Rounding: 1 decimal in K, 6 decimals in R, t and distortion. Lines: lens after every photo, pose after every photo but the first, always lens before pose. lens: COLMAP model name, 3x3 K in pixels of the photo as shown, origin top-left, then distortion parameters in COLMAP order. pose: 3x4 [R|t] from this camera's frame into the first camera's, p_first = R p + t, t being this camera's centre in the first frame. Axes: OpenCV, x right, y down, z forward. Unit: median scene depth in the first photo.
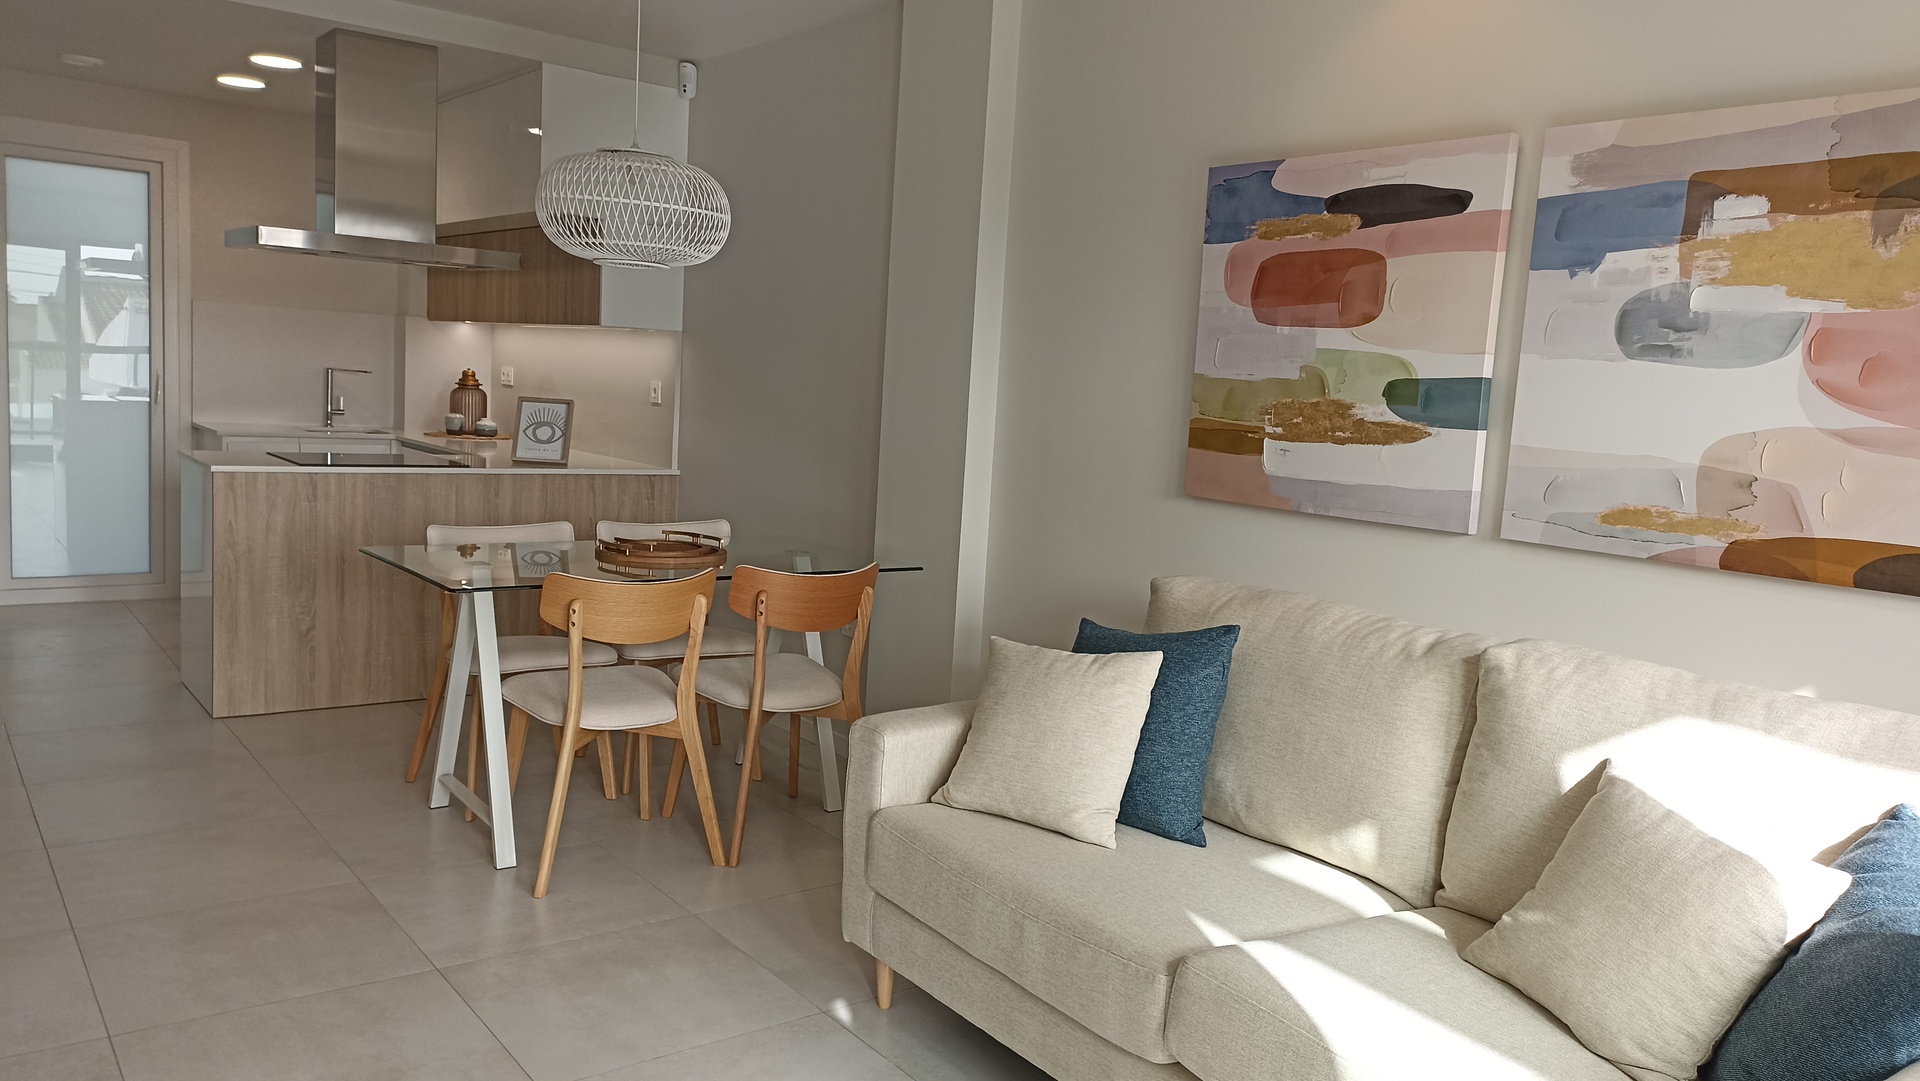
lens RADIAL K [[1406.6, 0, 963.3], [0, 1406.6, 542.0], [0, 0, 1]] dist [0.041541, -0.003875]
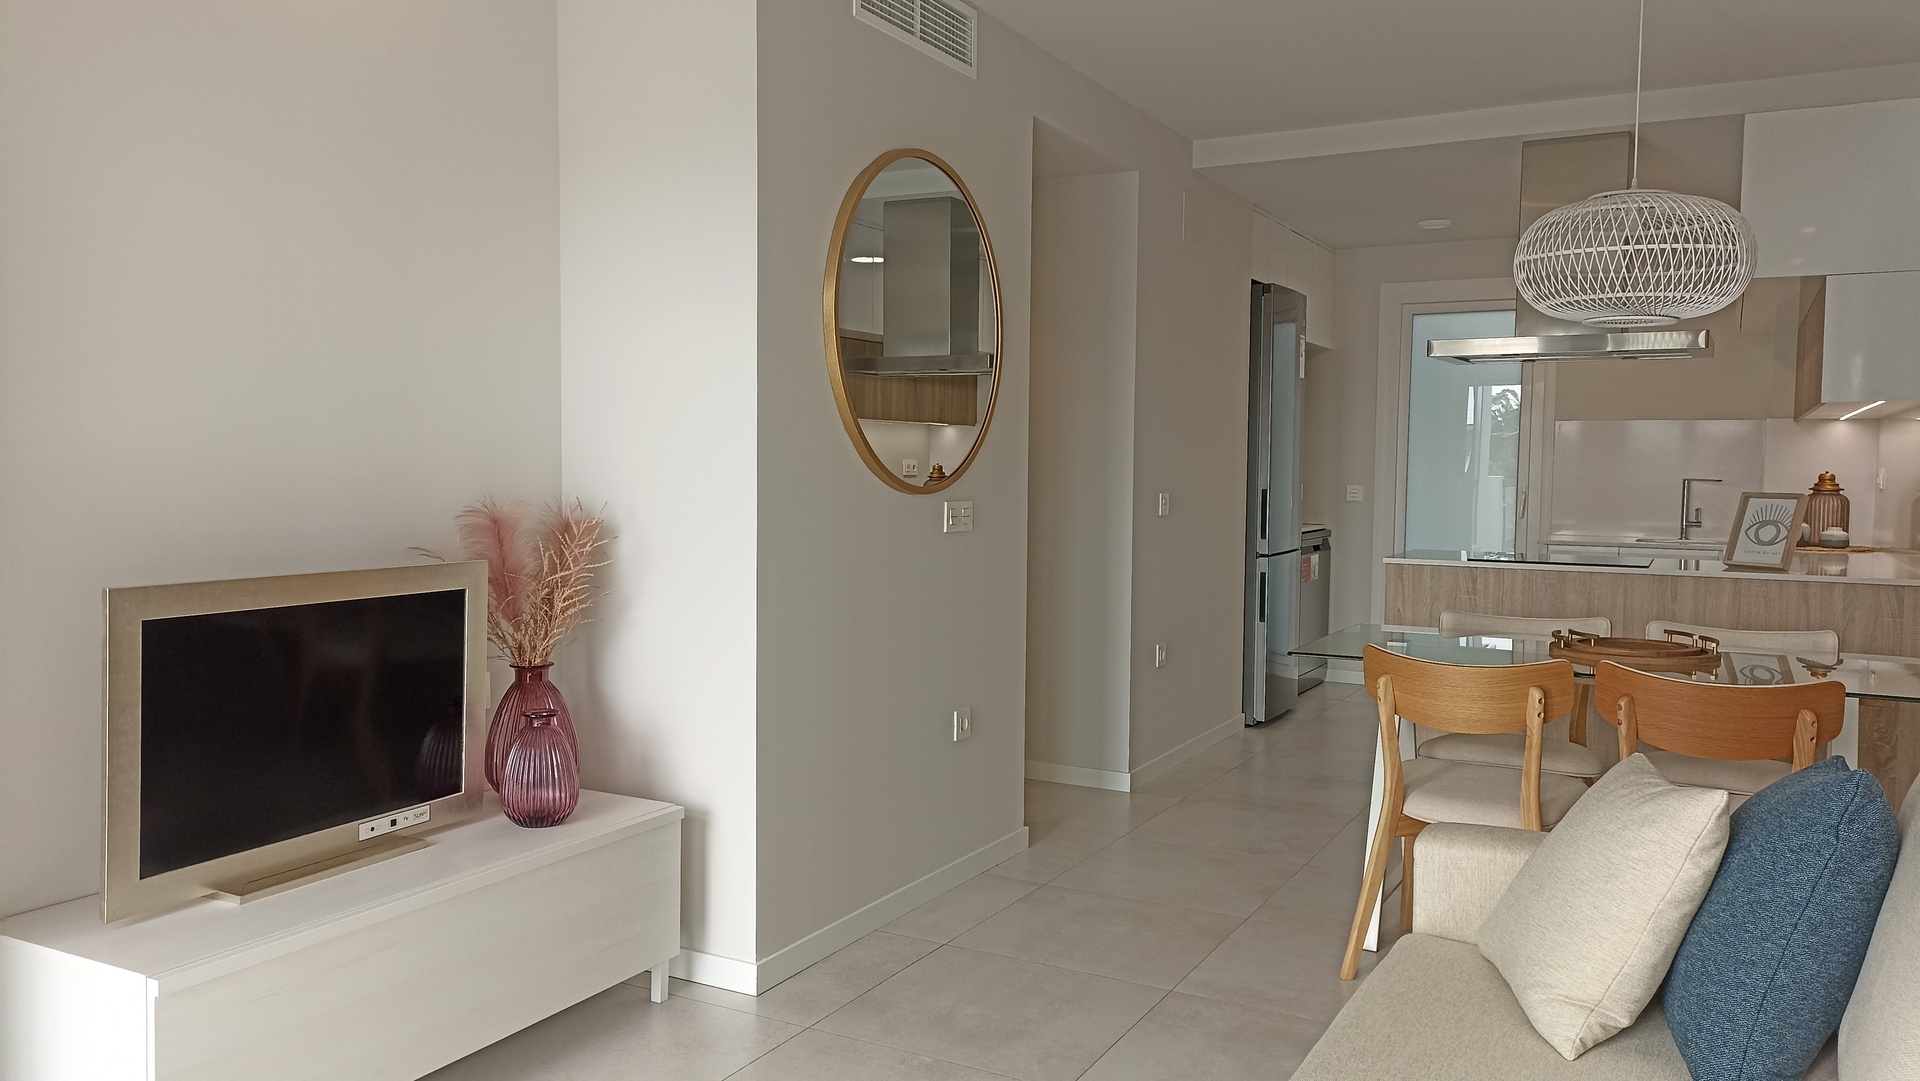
lens RADIAL K [[1406.6, 0, 963.3], [0, 1406.6, 542.0], [0, 0, 1]] dist [0.041541, -0.003875]
pose [[0.414424, -0.003036, -0.910079, 0.290308], [-0.093008, 0.994617, -0.045671, 0.013202], [0.905319, 0.103572, 0.411910, 0.201368]]
